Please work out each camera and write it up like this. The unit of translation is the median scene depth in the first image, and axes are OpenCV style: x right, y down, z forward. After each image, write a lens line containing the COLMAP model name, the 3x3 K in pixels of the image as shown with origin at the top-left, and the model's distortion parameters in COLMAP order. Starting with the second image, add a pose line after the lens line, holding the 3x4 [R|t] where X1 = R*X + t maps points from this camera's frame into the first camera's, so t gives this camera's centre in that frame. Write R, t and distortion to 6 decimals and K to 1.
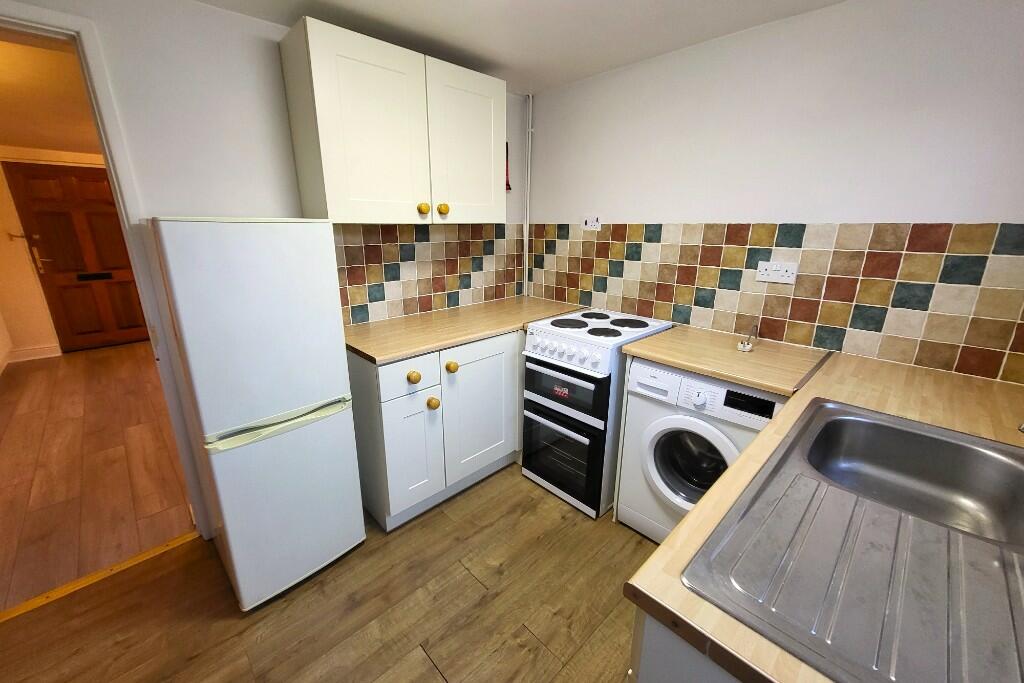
lens RADIAL K [[397.6, 0, 501.2], [0, 397.6, 333.3], [0, 0, 1]] dist [0.007395, -0.000243]
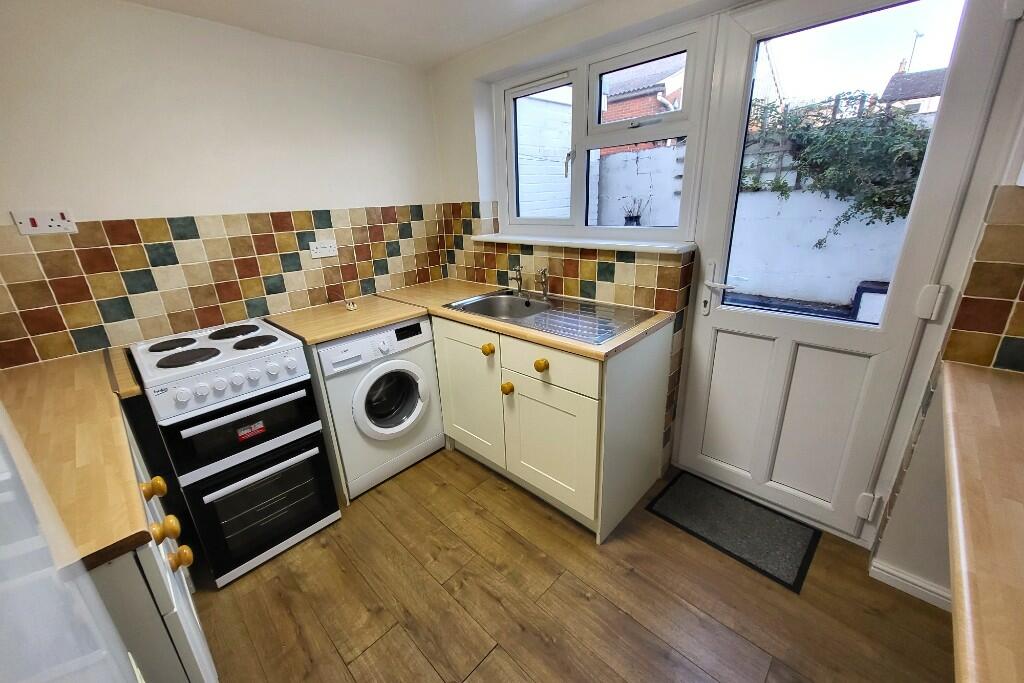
lens RADIAL K [[397.6, 0, 501.2], [0, 397.6, 333.3], [0, 0, 1]] dist [0.007395, -0.000243]
pose [[-0.041346, -0.315390, 0.948061, -0.629692], [0.311477, 0.897518, 0.312159, -0.134810], [-0.949354, 0.308205, 0.061128, 0.480986]]
